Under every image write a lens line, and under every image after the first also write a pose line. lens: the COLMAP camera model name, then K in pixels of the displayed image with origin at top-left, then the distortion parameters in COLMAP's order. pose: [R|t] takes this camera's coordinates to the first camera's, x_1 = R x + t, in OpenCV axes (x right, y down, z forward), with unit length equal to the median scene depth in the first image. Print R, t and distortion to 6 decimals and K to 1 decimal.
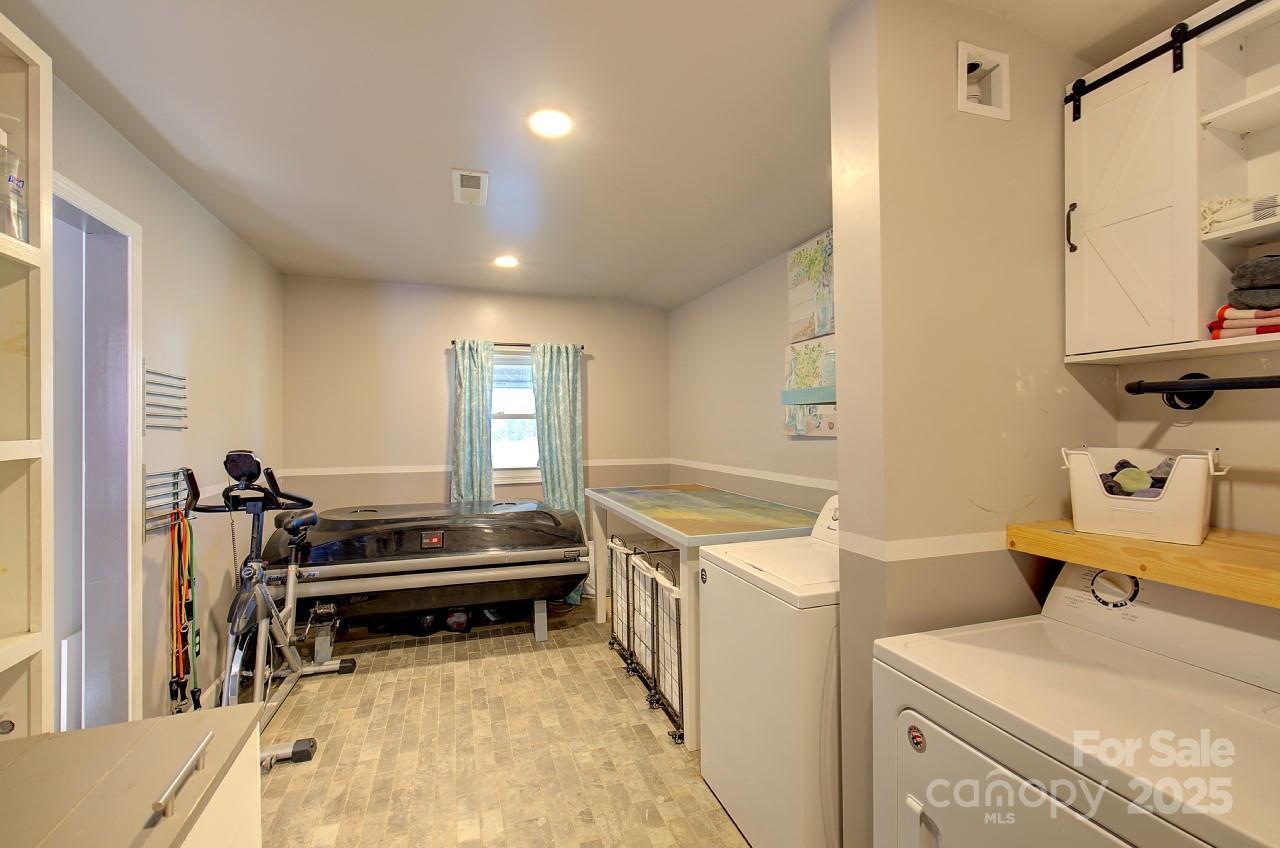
lens RADIAL K [[548.5, 0, 641.2], [0, 548.5, 421.4], [0, 0, 1]] dist [-0.006843, 0.002698]
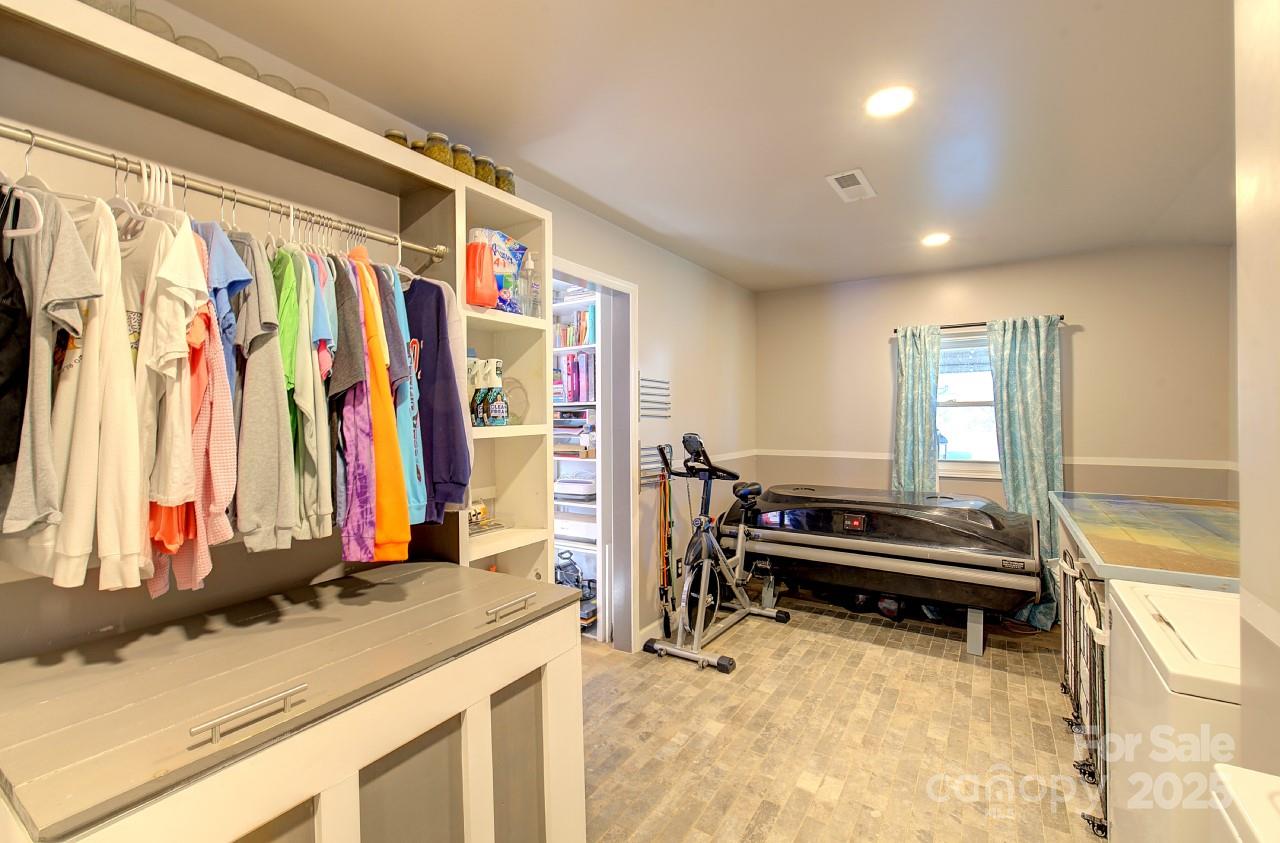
lens RADIAL K [[548.5, 0, 664.4], [0, 548.5, 415.3], [0, 0, 1]] dist [-0.006843, 0.002698]
pose [[0.631396, 0.001544, -0.775459, 0.193393], [0.009783, 0.999903, 0.009956, -0.005307], [0.775399, -0.013872, 0.631319, 0.044428]]
